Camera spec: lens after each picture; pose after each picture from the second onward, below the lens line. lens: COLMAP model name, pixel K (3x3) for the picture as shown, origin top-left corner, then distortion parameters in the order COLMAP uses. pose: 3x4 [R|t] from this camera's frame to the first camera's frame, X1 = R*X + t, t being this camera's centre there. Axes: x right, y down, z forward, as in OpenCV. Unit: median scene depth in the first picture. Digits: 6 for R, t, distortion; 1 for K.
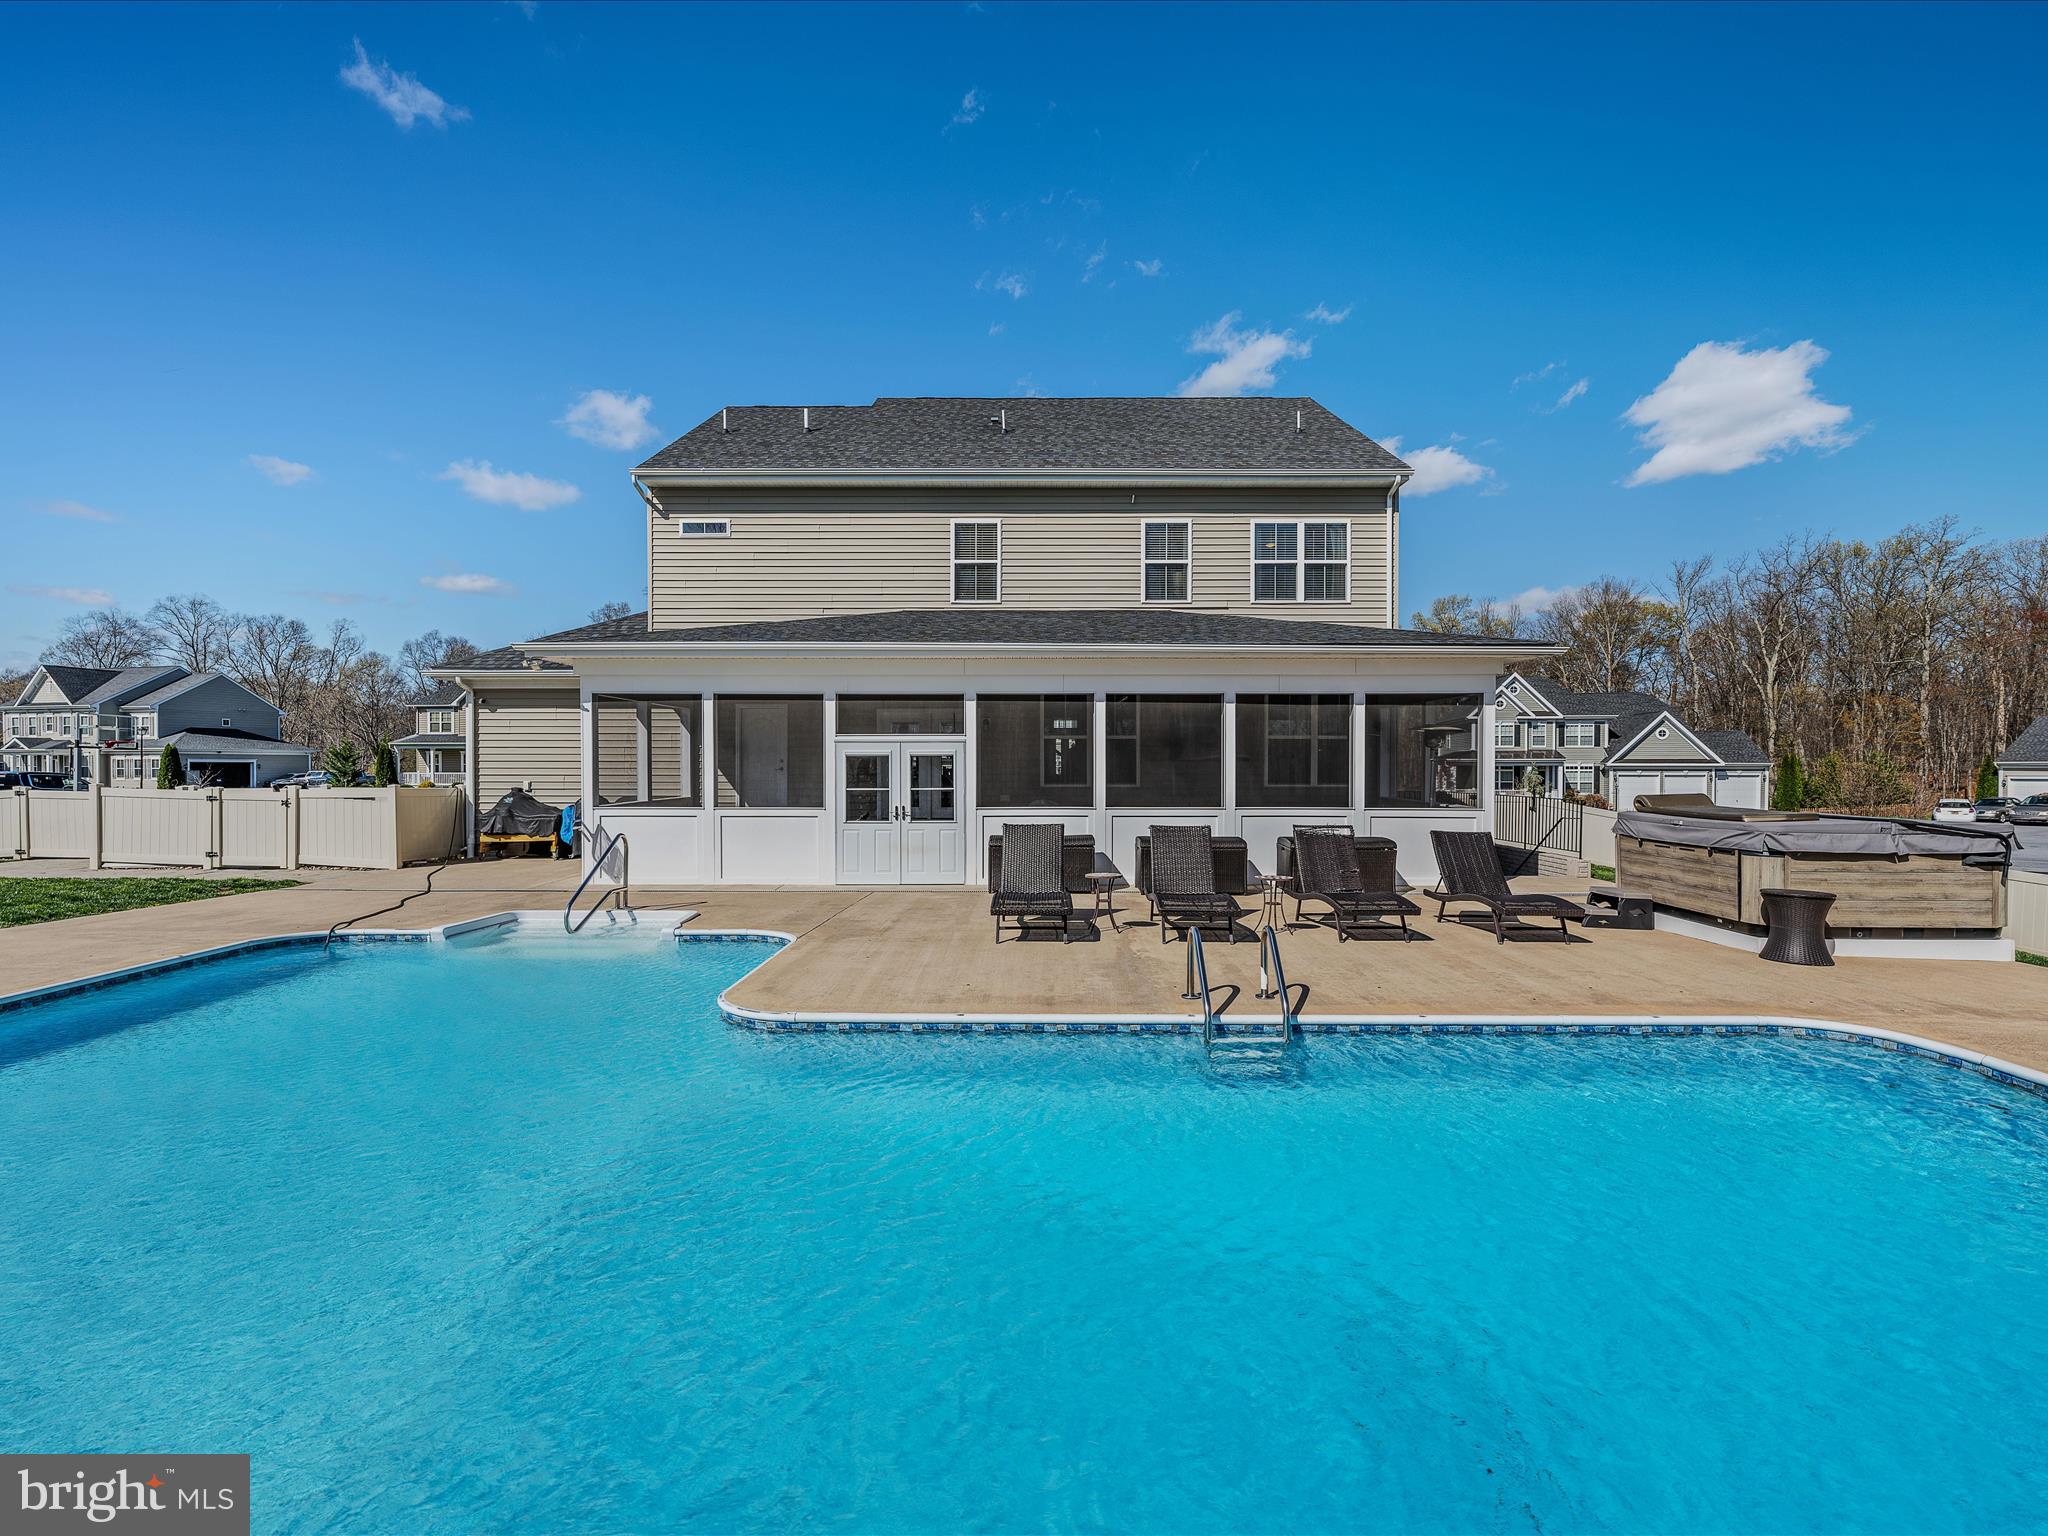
lens RADIAL K [[961.2, 0, 1024.0], [0, 961.2, 768.0], [0, 0, 1]] dist [0.000212, 0.000330]
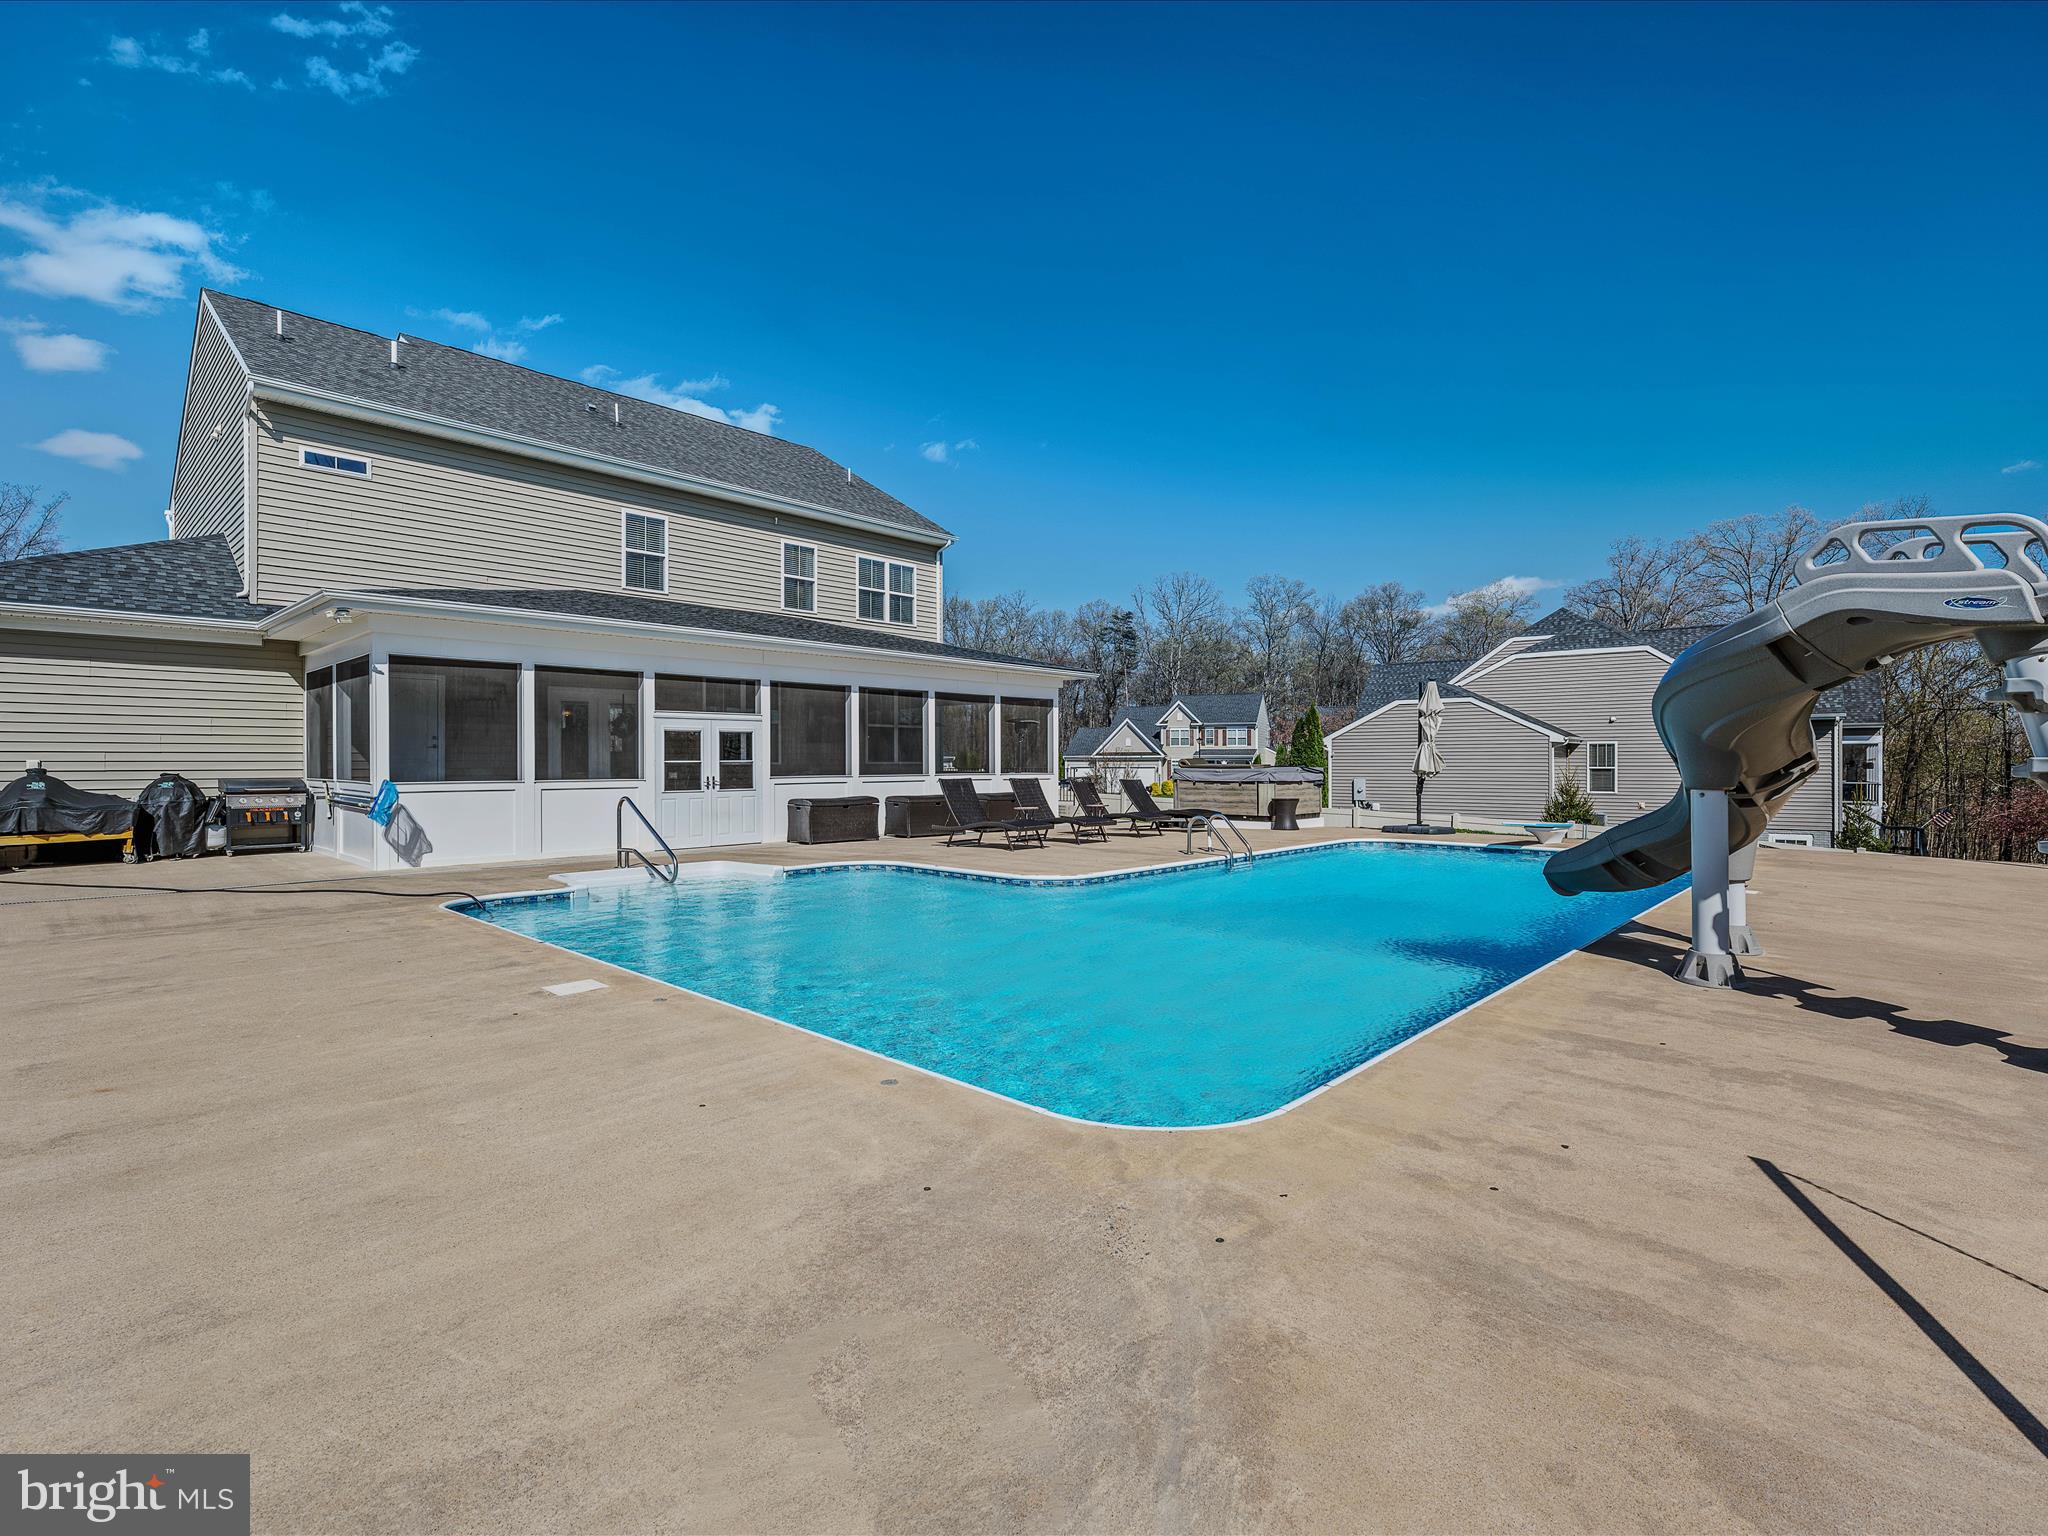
lens RADIAL K [[948.5, 0, 1024.0], [0, 948.5, 768.0], [0, 0, 1]] dist [-0.001804, -0.000420]
pose [[0.682823, -0.007595, 0.730545, -0.581453], [0.006277, 0.999970, 0.004529, 0.022680], [-0.730557, 0.001493, 0.682850, -0.019885]]
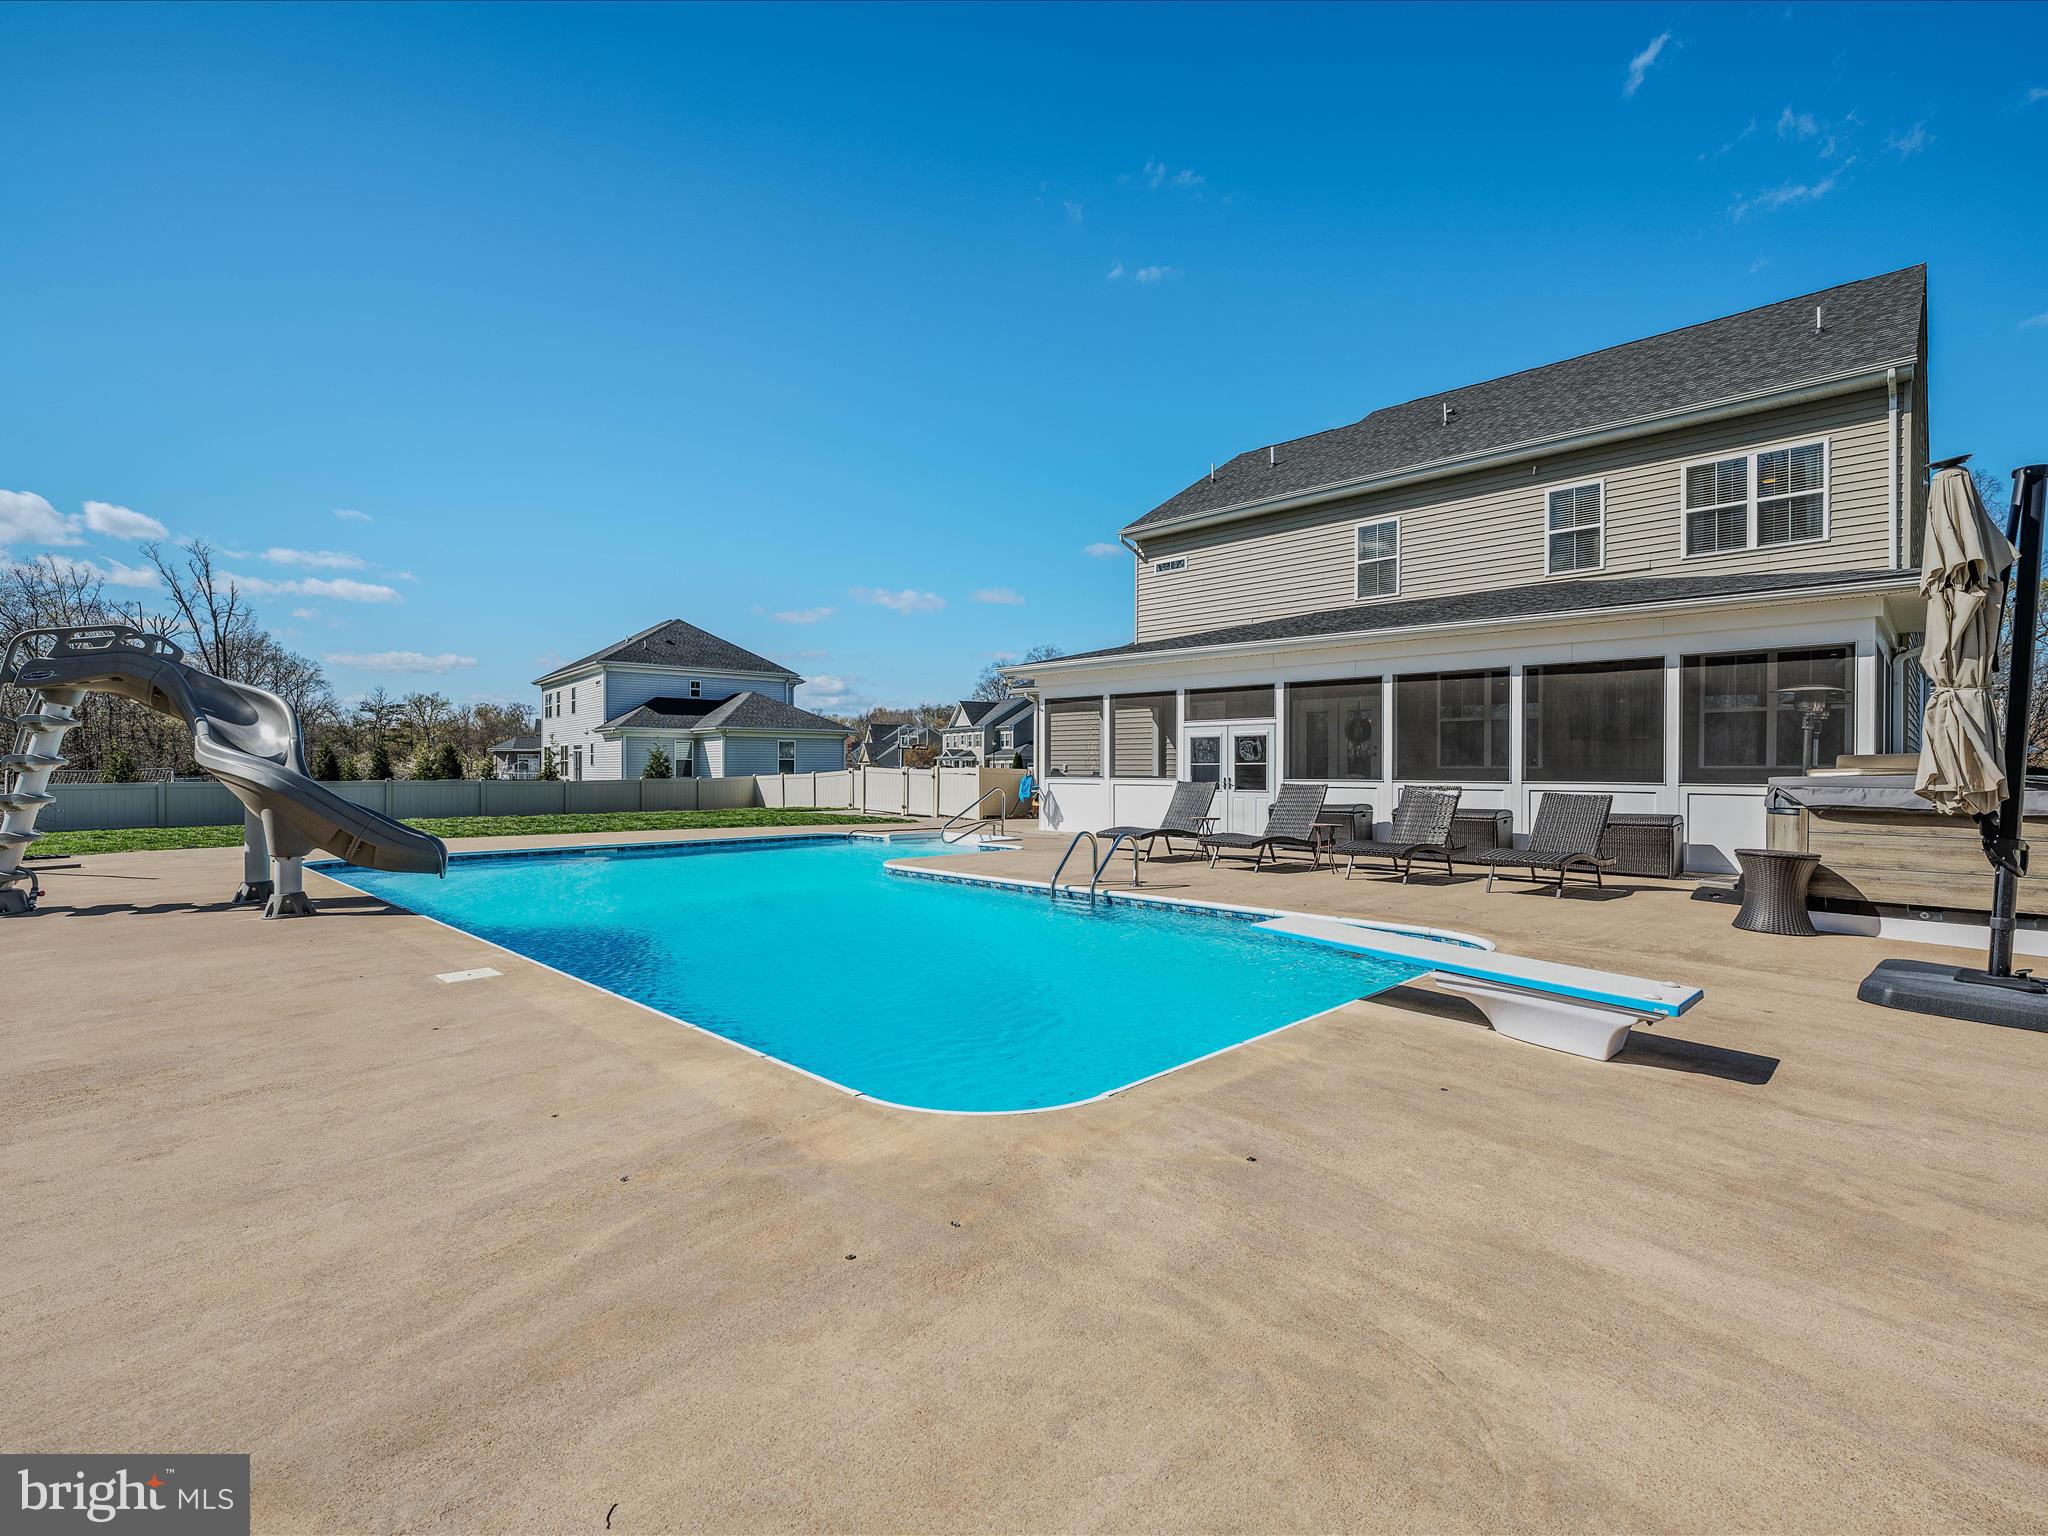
lens RADIAL K [[961.2, 0, 1024.0], [0, 961.2, 768.0], [0, 0, 1]] dist [0.000212, 0.000330]
pose [[0.717046, -0.000709, -0.697026, 0.457966], [-0.004911, 0.999970, -0.006070, 0.030398], [0.697009, 0.007776, 0.717020, -0.053726]]
